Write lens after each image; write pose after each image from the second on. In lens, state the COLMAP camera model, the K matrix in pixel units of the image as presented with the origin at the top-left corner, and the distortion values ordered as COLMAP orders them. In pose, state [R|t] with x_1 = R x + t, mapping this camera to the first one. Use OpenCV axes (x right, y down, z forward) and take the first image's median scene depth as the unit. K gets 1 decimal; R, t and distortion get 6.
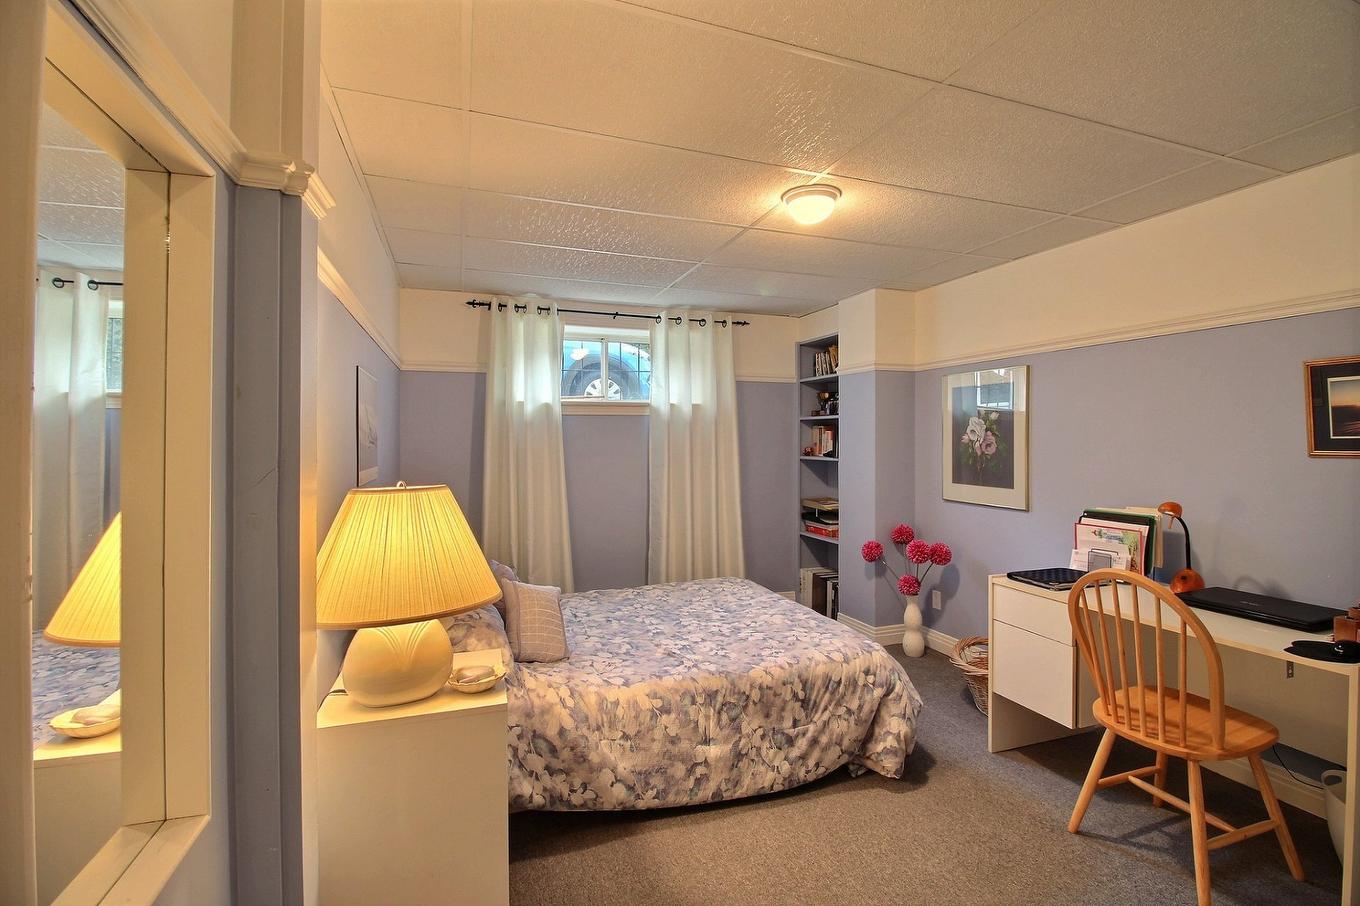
lens RADIAL K [[626.5, 0, 678.6], [0, 626.5, 444.5], [0, 0, 1]] dist [-0.006214, -0.006106]
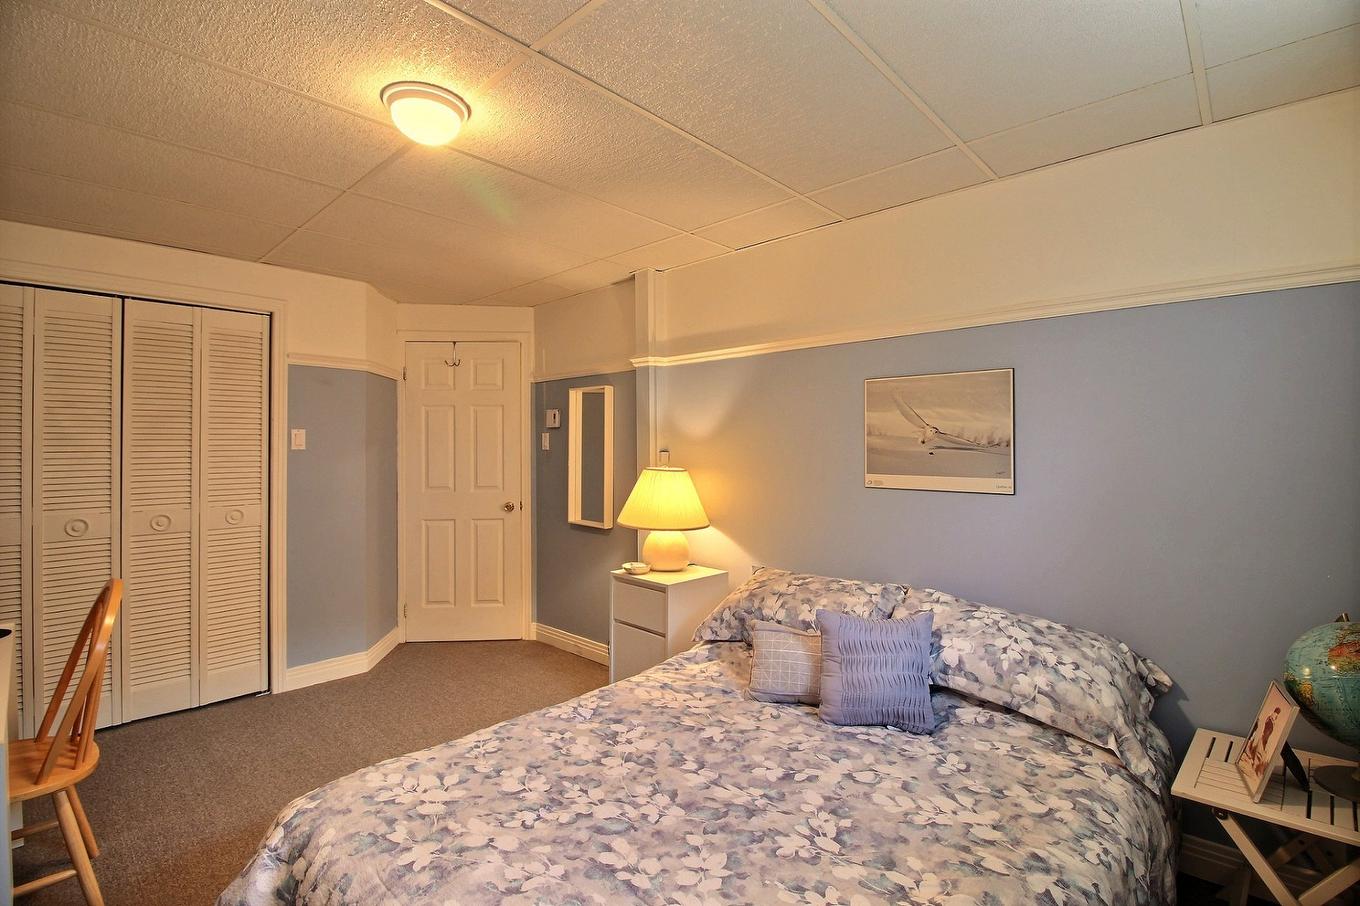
lens RADIAL K [[626.5, 0, 681.8], [0, 626.5, 446.0], [0, 0, 1]] dist [-0.006214, -0.006106]
pose [[-0.887883, 0.001406, -0.460067, 0.248285], [-0.000070, 0.999995, 0.003190, -0.008066], [0.460069, 0.002865, -0.887878, 1.560113]]
